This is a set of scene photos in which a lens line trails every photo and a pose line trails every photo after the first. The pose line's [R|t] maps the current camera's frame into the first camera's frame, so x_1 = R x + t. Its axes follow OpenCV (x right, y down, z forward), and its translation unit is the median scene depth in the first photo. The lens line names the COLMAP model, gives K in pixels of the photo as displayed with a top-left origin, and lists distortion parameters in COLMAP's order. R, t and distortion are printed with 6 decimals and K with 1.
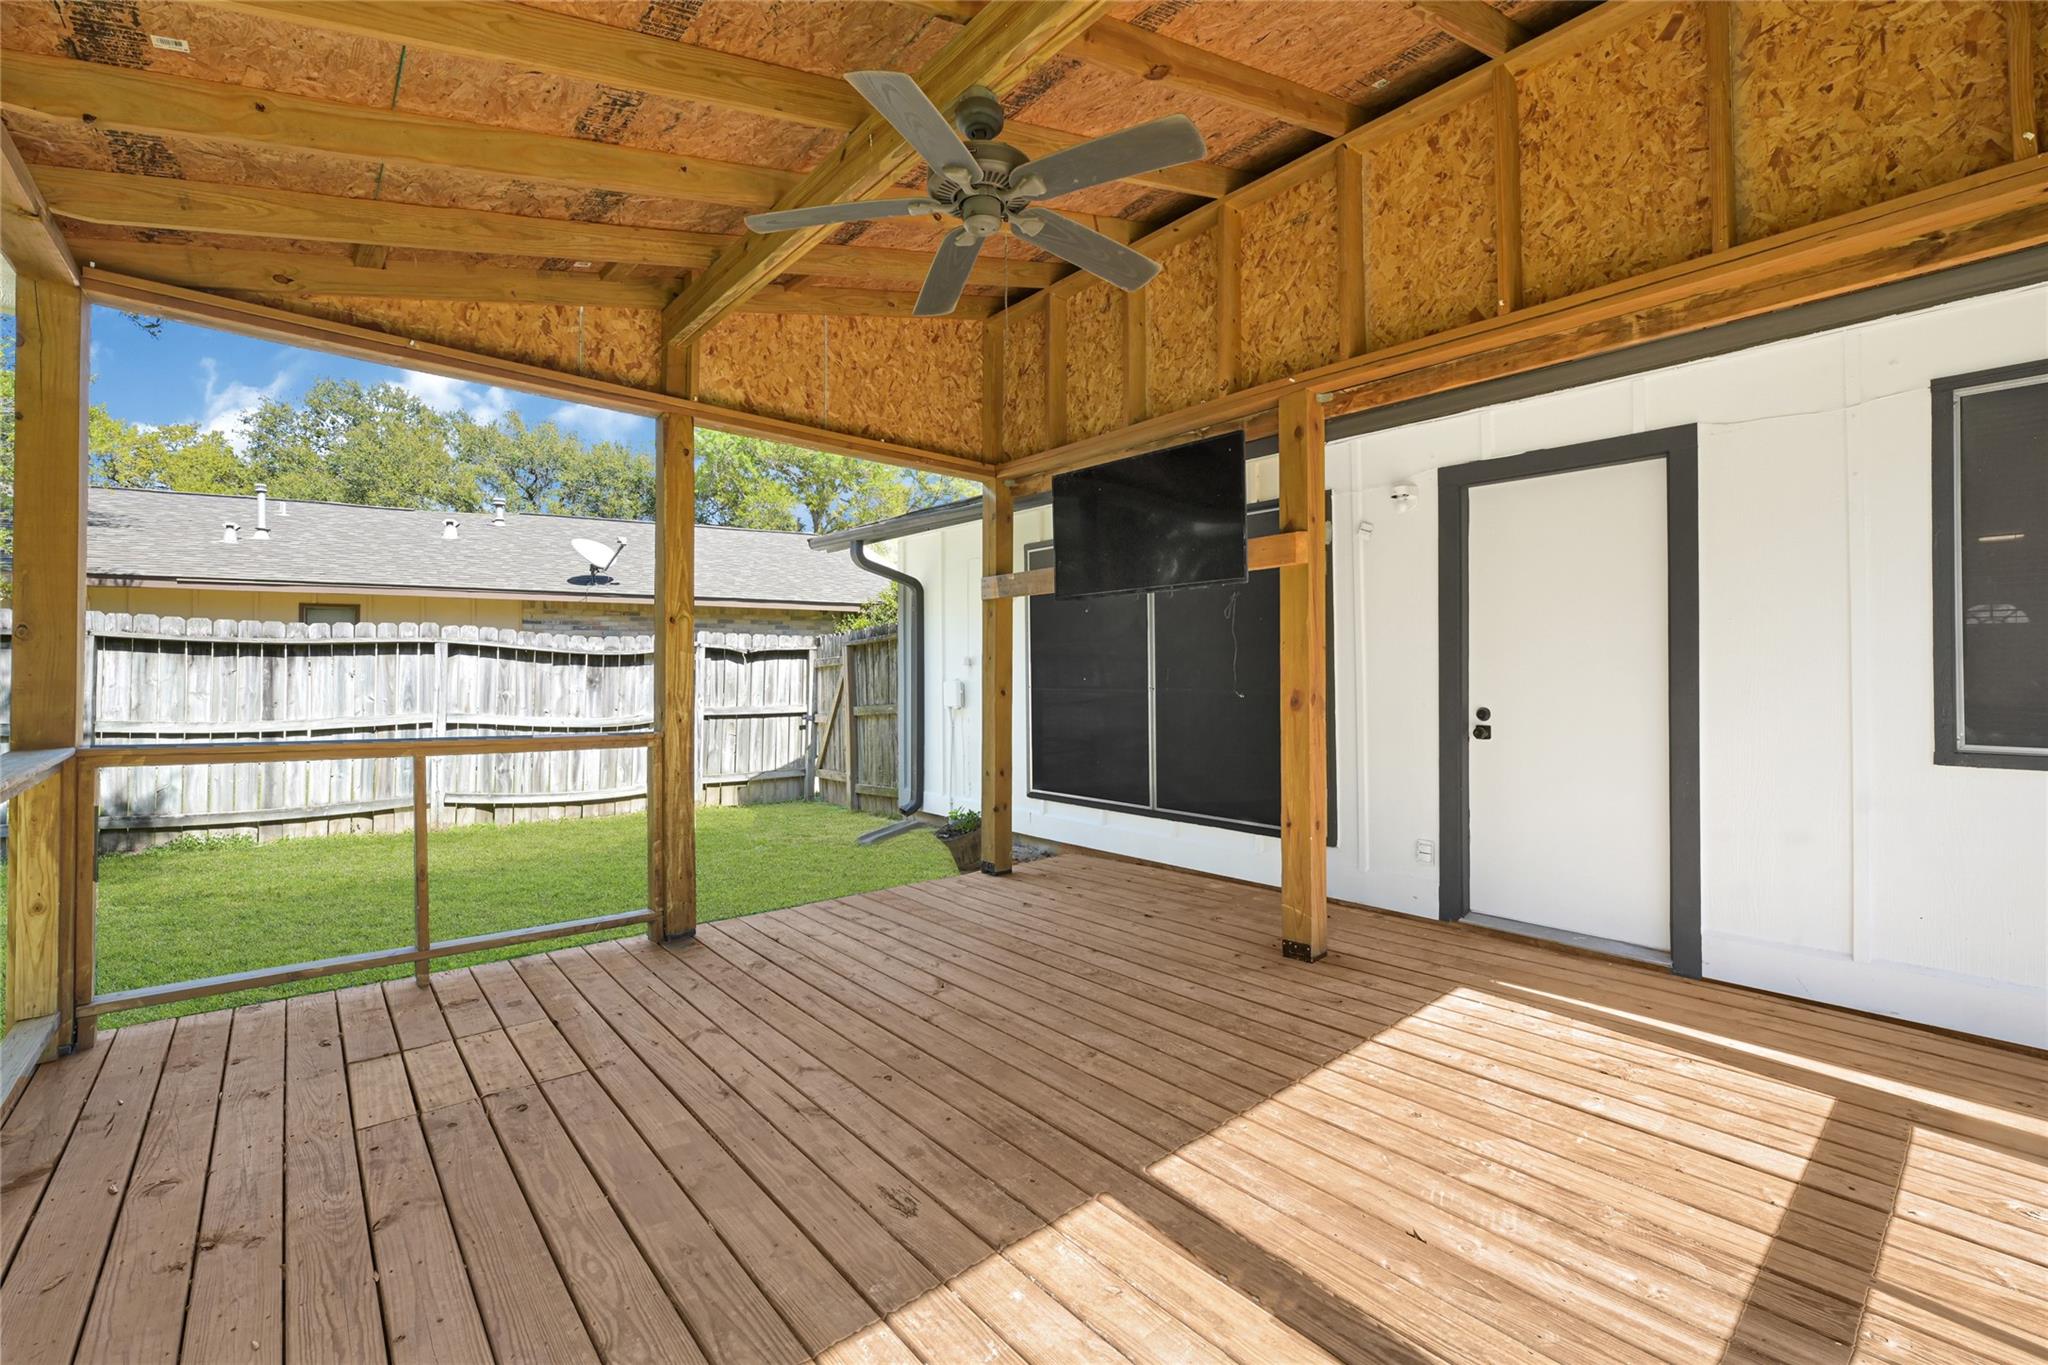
lens RADIAL K [[866.8, 0, 1026.2], [0, 866.8, 675.1], [0, 0, 1]] dist [0.009563, 0.000047]
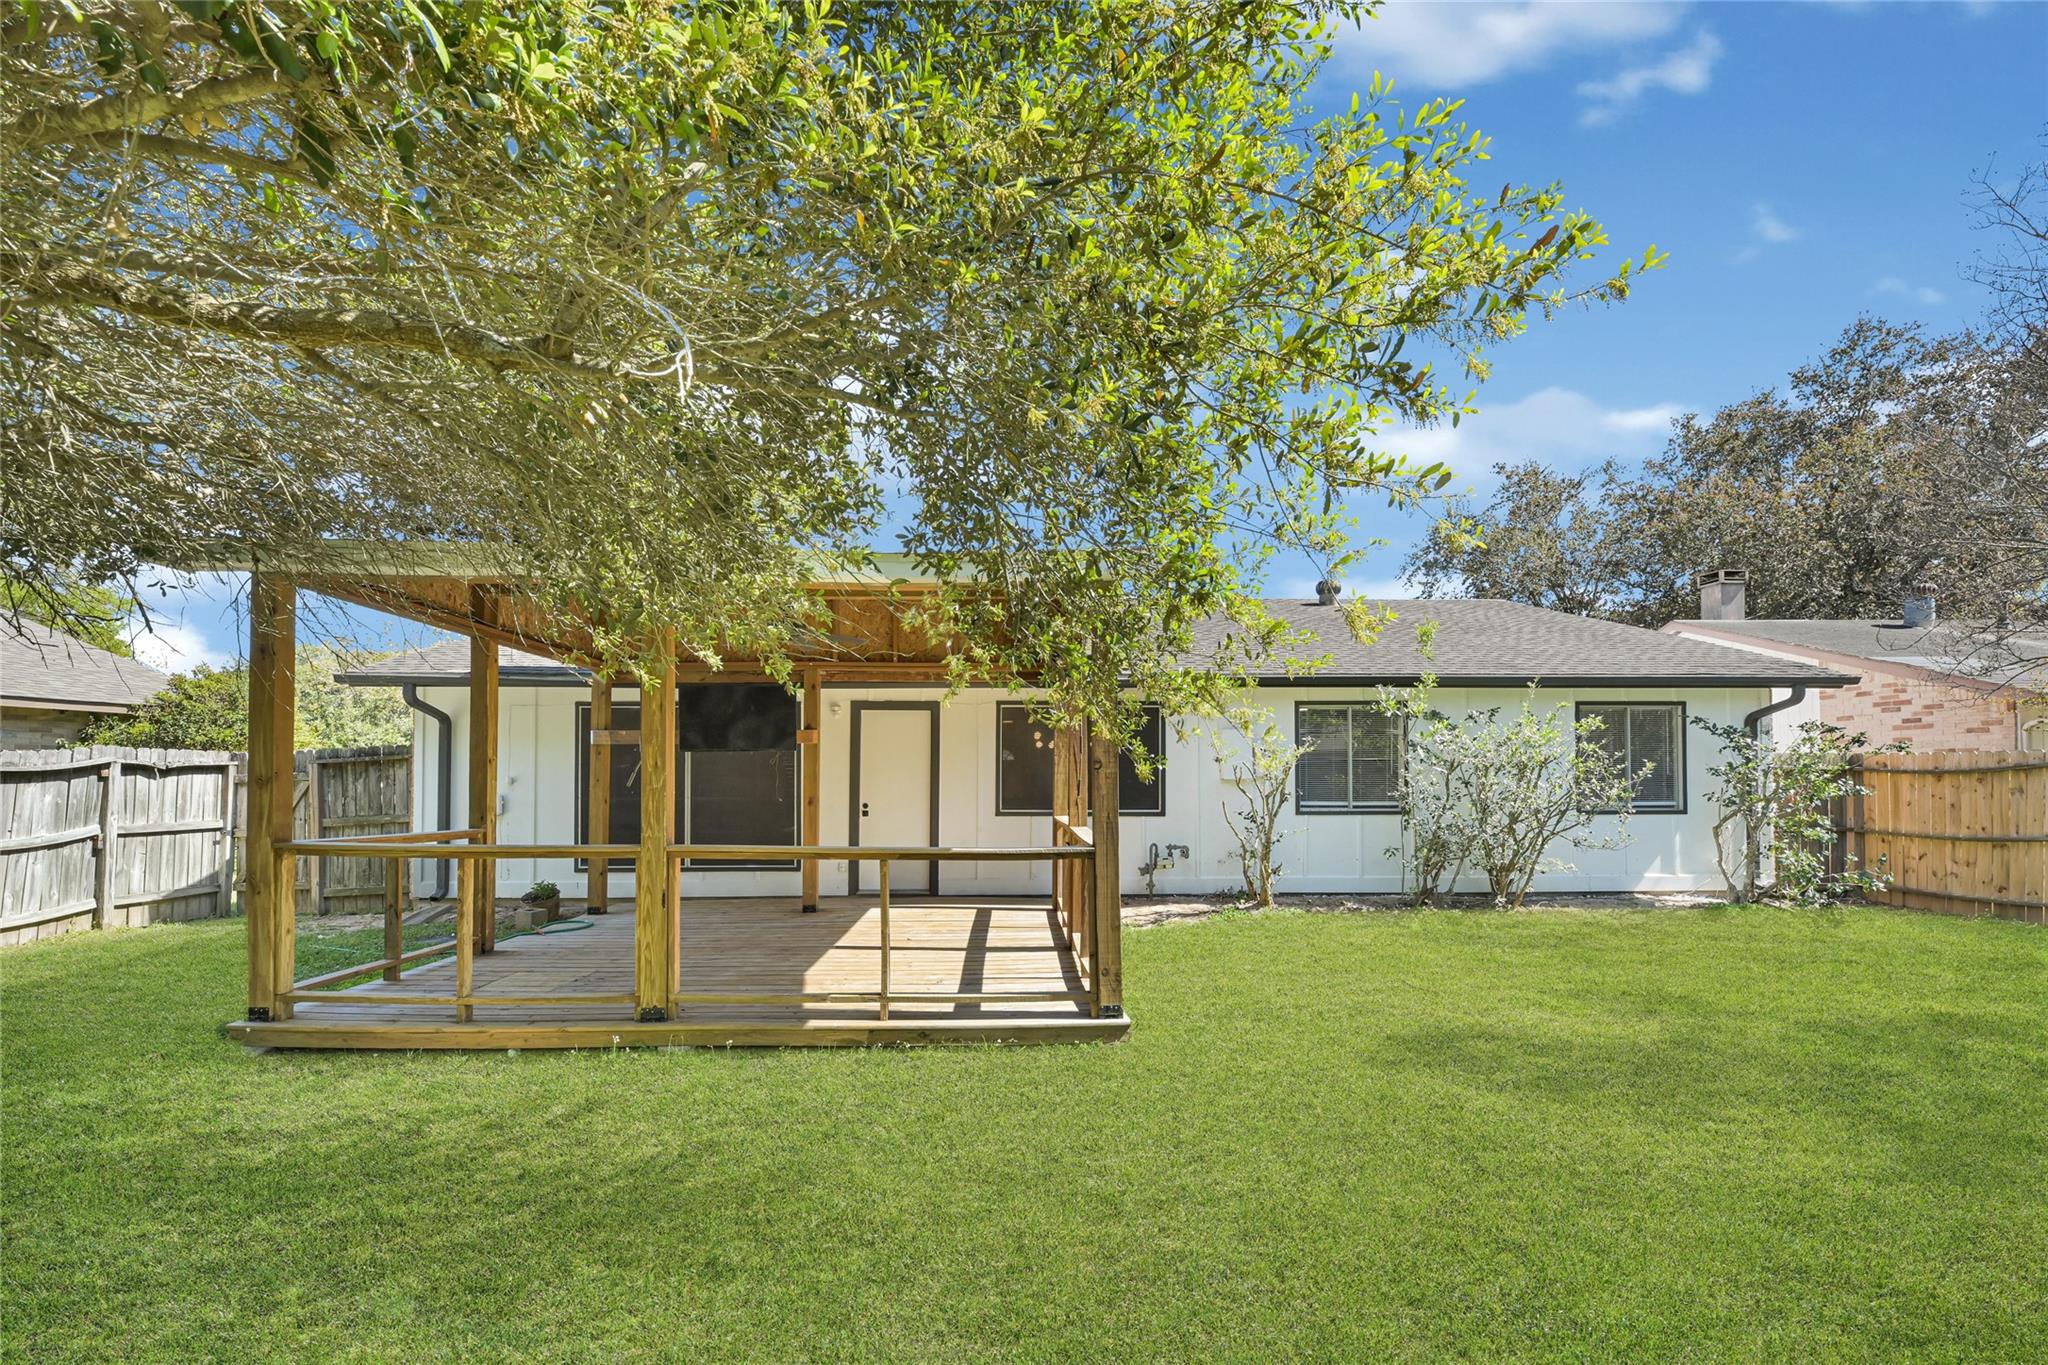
lens RADIAL K [[1188.4, 0, 1024.0], [0, 1188.4, 682.5], [0, 0, 1]] dist [0.022225, 0.000310]
pose [[0.659273, 0.059260, 0.749565, -0.767111], [0.000967, 0.996822, -0.079658, -0.014157], [-0.751903, 0.053241, 0.657120, -0.688437]]
